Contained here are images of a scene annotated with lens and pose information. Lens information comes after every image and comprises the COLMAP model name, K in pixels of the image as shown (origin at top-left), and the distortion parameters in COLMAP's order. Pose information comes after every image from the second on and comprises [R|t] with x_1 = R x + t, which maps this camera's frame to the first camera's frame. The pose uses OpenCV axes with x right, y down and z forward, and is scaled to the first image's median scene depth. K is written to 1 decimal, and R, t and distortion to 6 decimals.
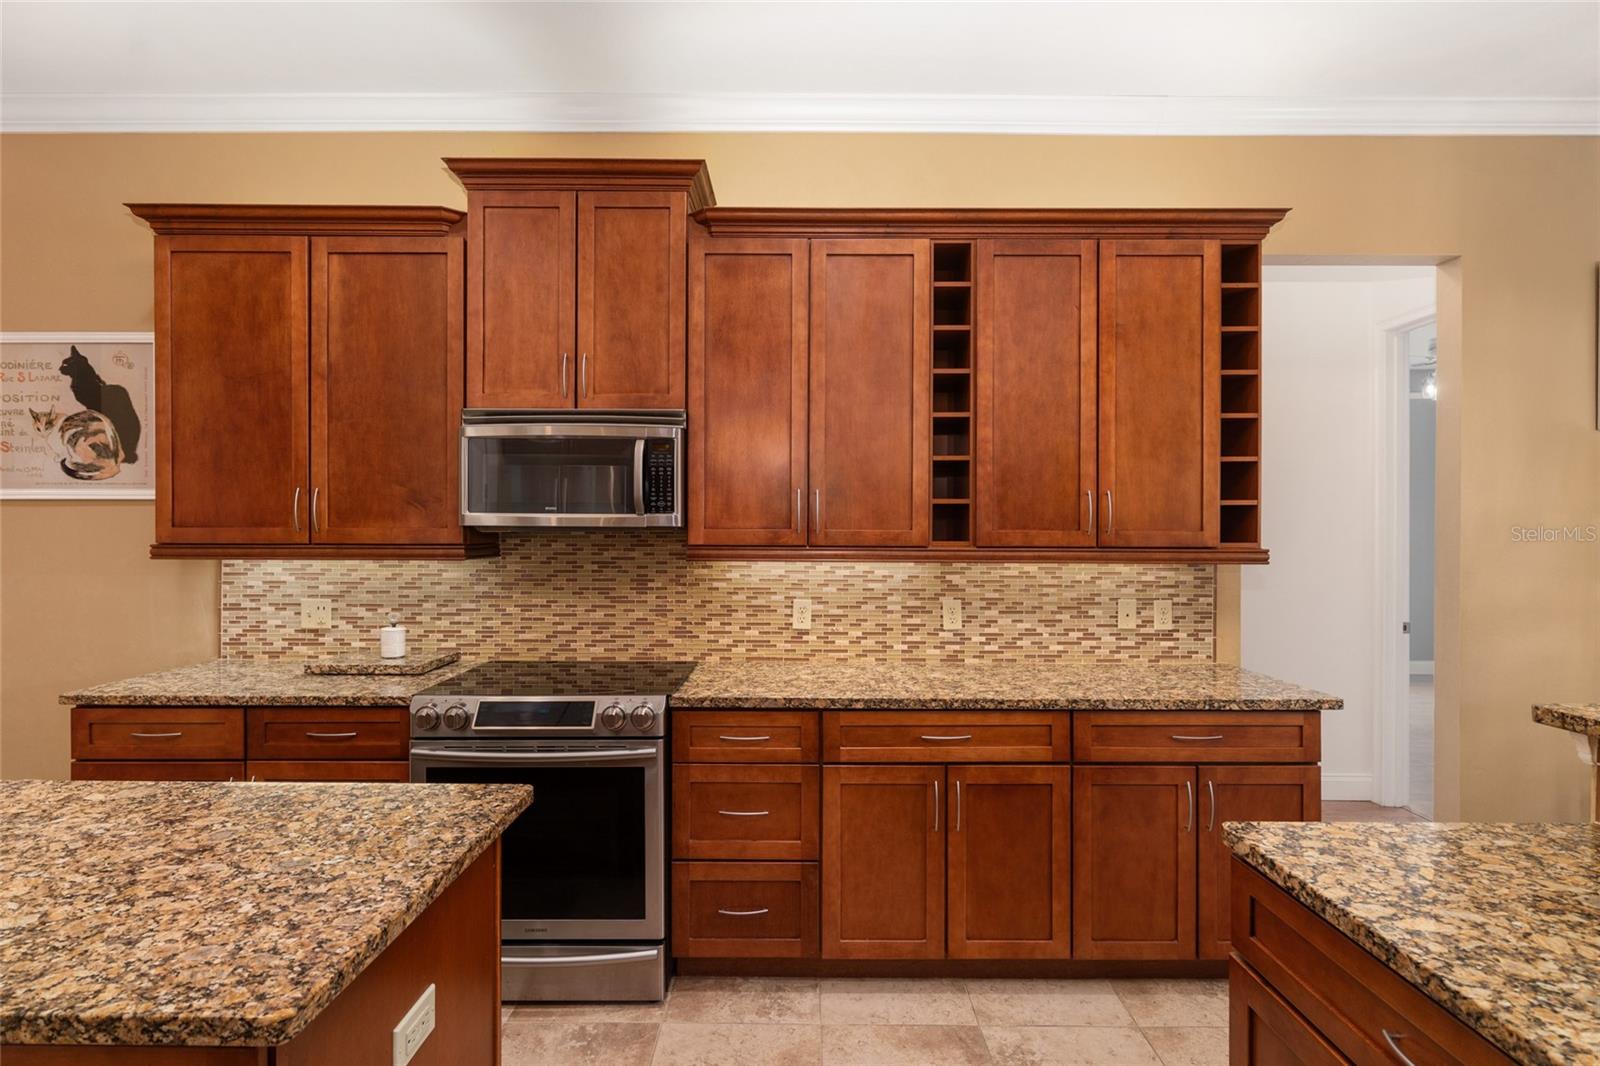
lens RADIAL K [[776.2, 0, 798.6], [0, 776.2, 532.0], [0, 0, 1]] dist [0.002023, -0.000199]
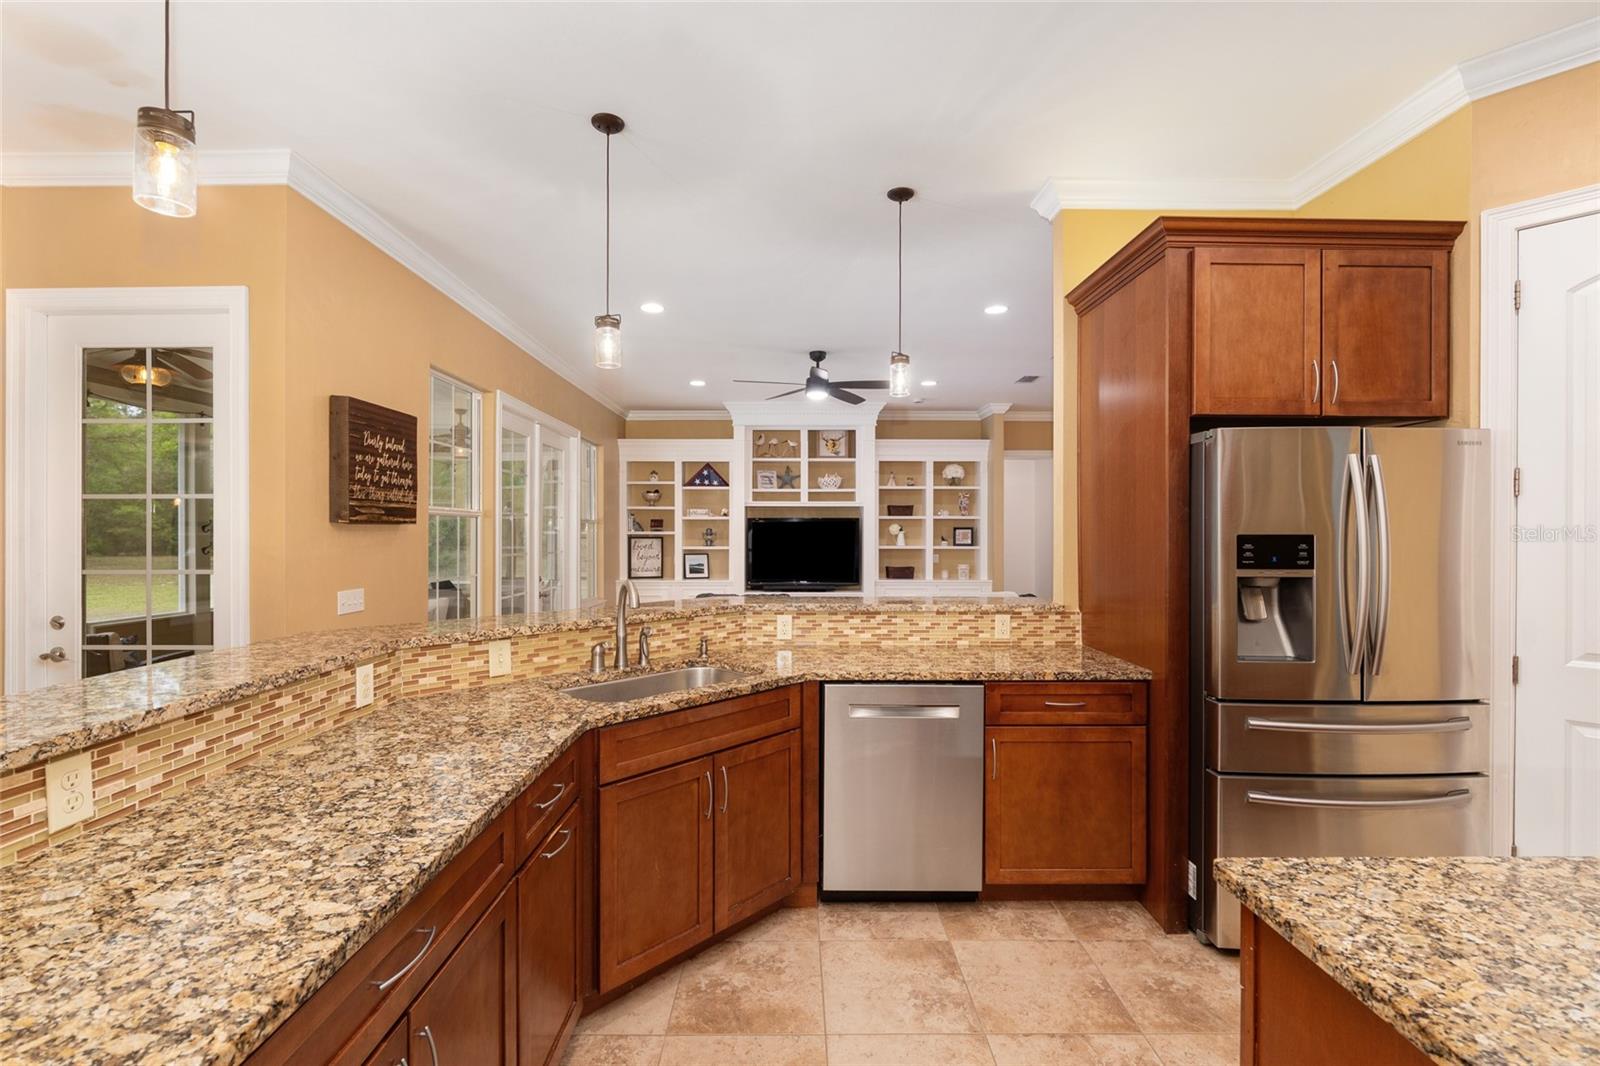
lens RADIAL K [[696.1, 0, 802.6], [0, 696.1, 535.7], [0, 0, 1]] dist [-0.005875, -0.001422]
pose [[-0.999807, -0.005206, -0.018950, 0.055896], [-0.005274, 0.999980, 0.003557, -0.007388], [0.018931, 0.003656, -0.999814, 0.692054]]
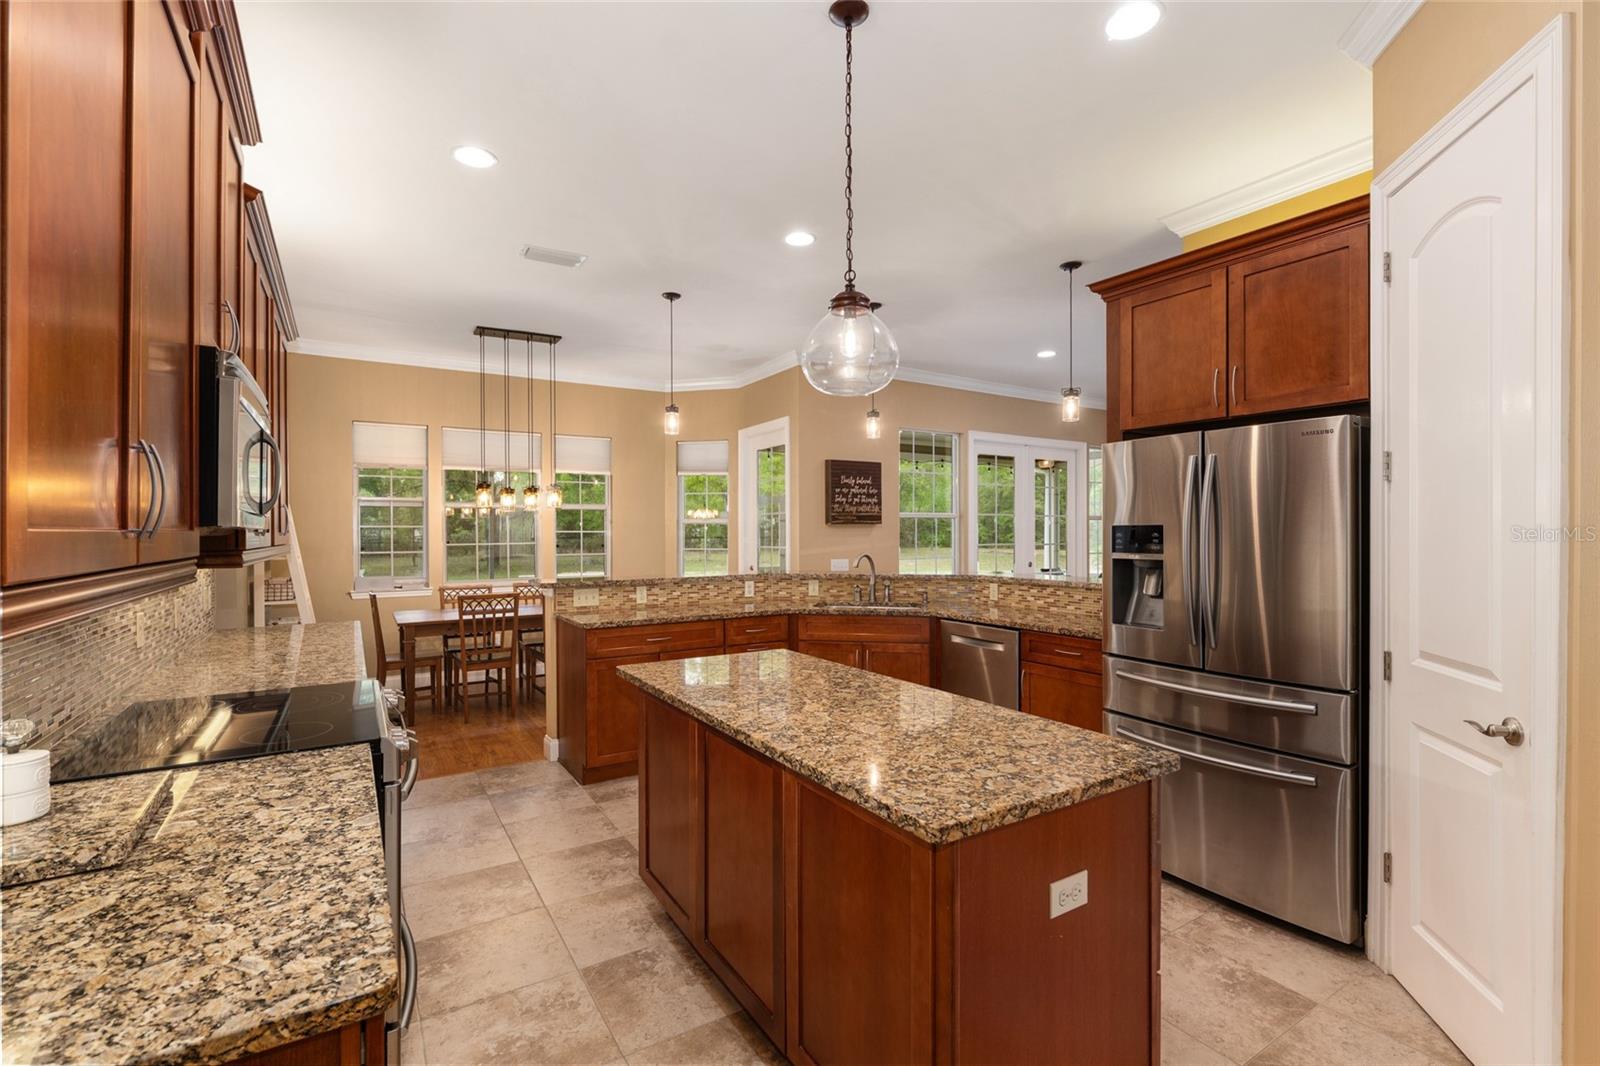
lens RADIAL K [[725.3, 0, 798.3], [0, 725.3, 529.8], [0, 0, 1]] dist [0.000492, -0.000715]
pose [[-0.538146, 0.001469, 0.842850, -1.159424], [0.003313, 0.999994, 0.000372, -0.004140], [-0.842845, 0.002993, -0.538148, 0.882097]]
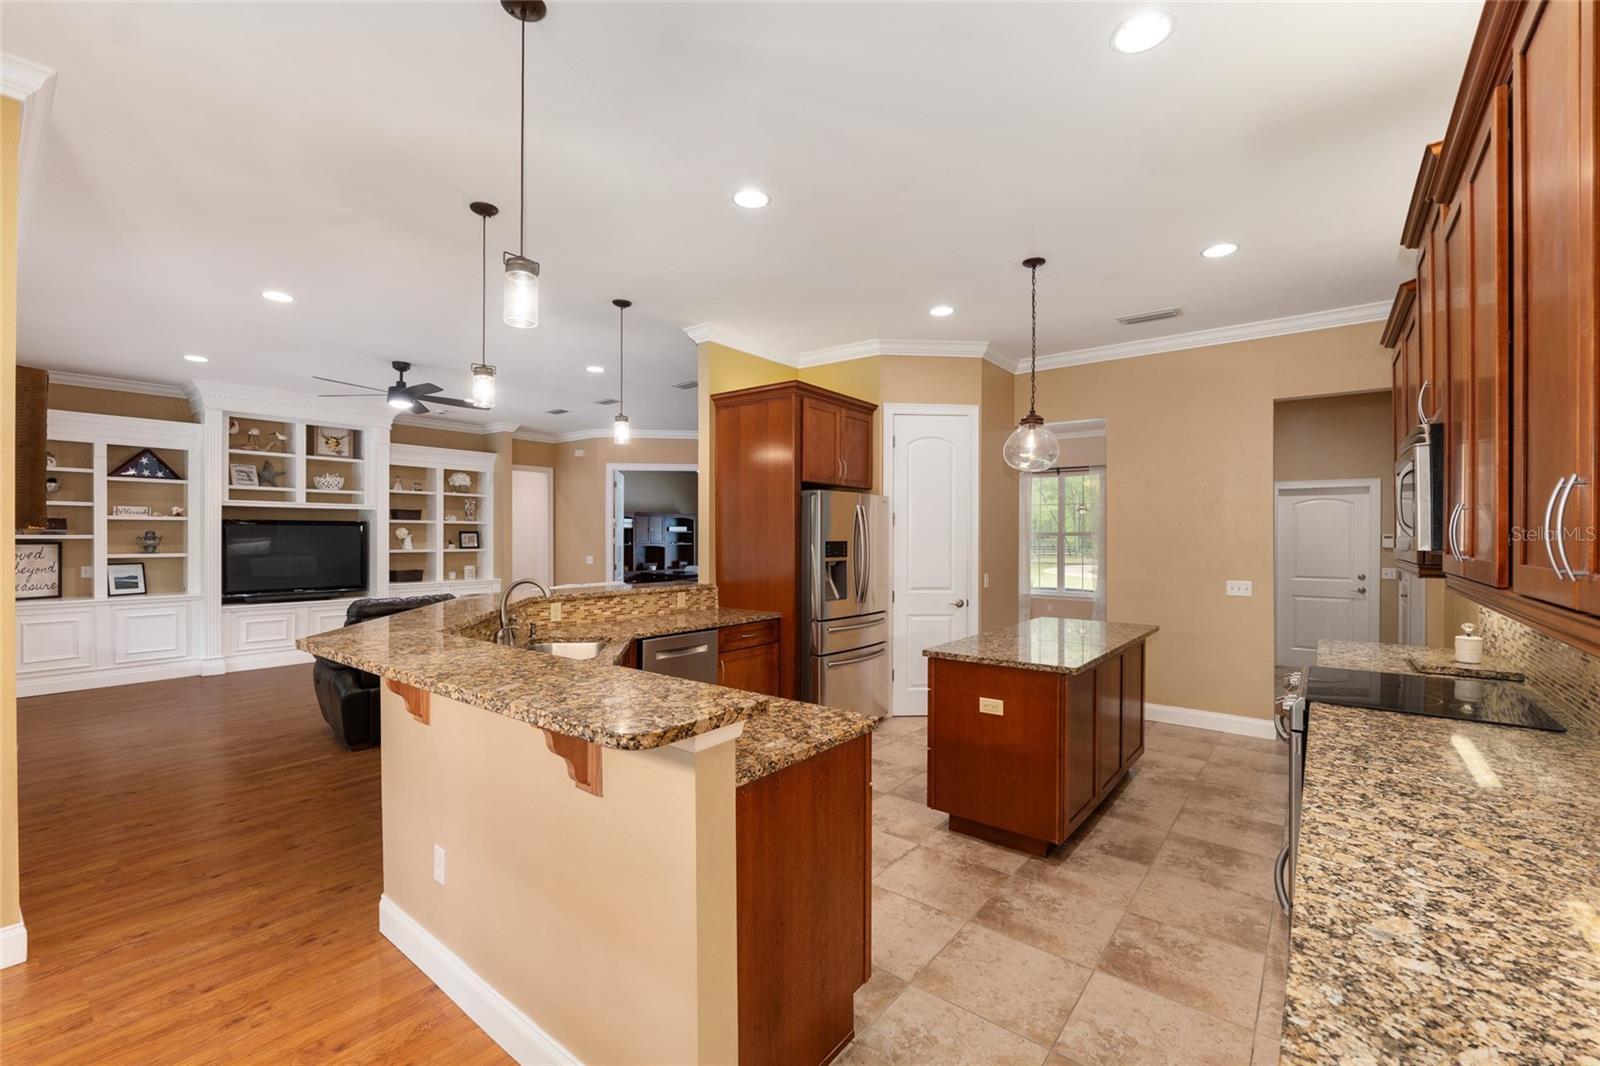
lens RADIAL K [[661.6, 0, 802.7], [0, 661.6, 542.6], [0, 0, 1]] dist [-0.013082, -0.000316]
pose [[-0.610438, 0.001720, -0.792062, 0.872664], [-0.006176, 0.999957, 0.006931, -0.016233], [0.792040, 0.009123, -0.610401, 0.842101]]
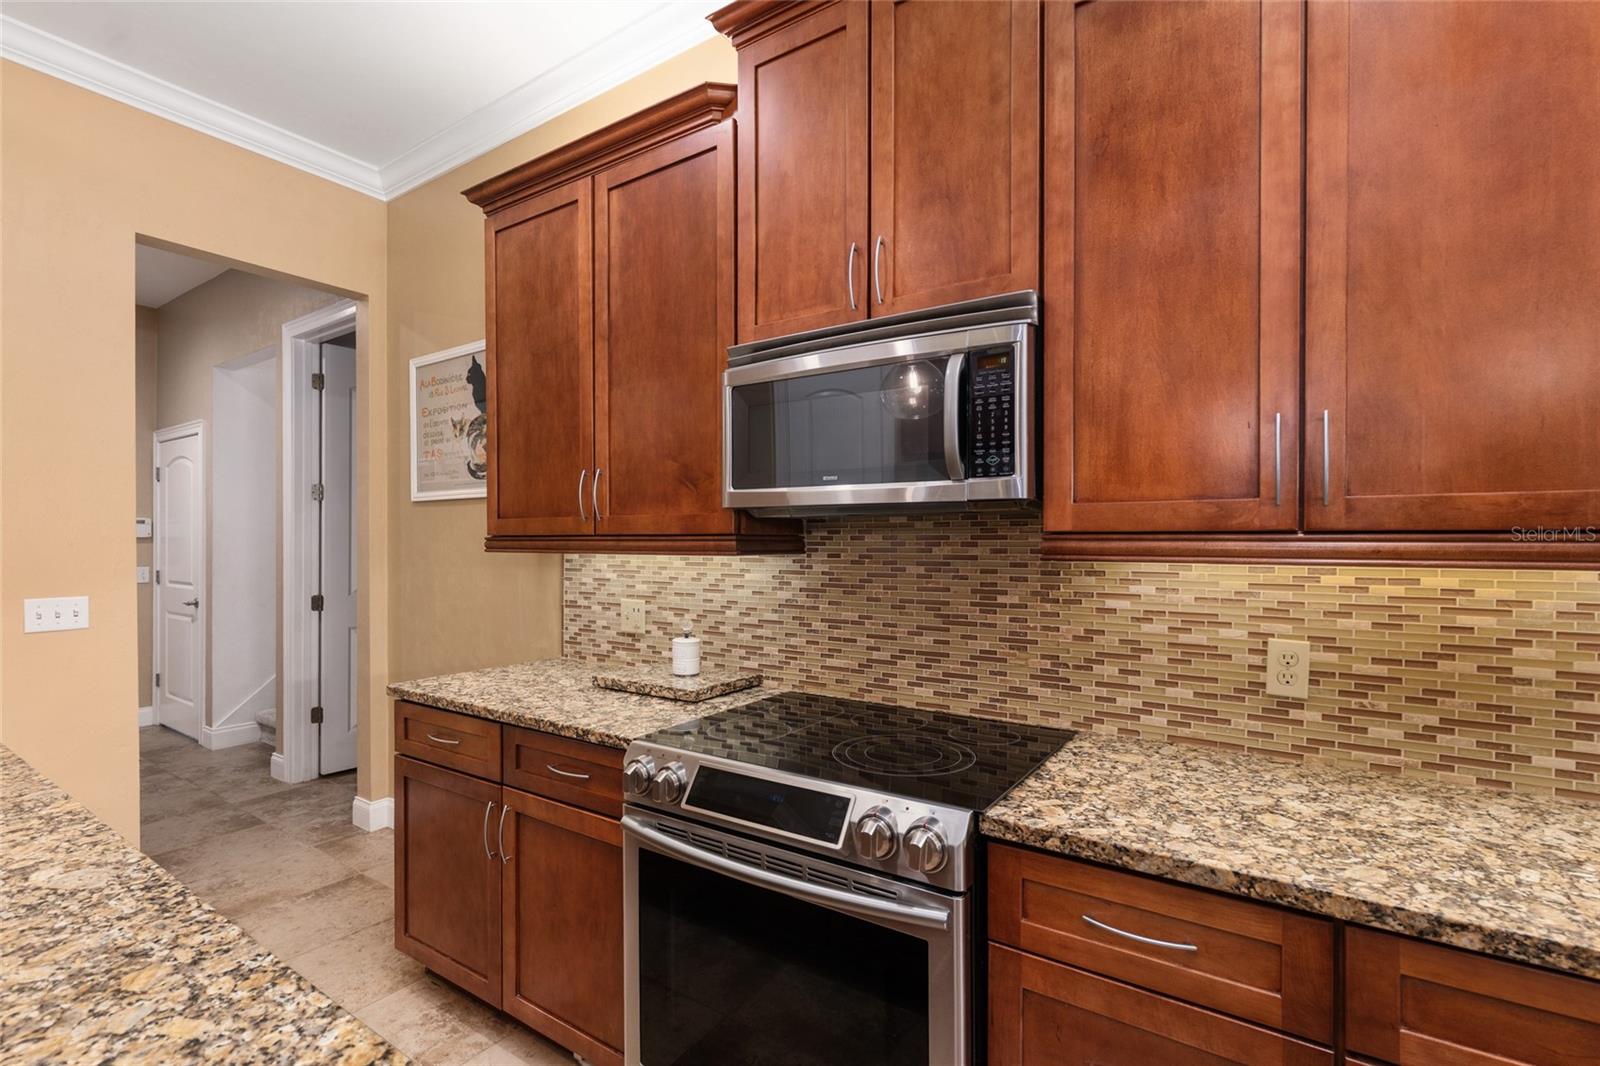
lens RADIAL K [[725.3, 0, 797.9], [0, 725.3, 545.4], [0, 0, 1]] dist [0.000492, -0.000715]
pose [[0.828348, 0.000328, -0.560213, 0.005408], [-0.000771, 1.000000, -0.000554, 0.026948], [0.560213, 0.000891, 0.828348, 0.462138]]
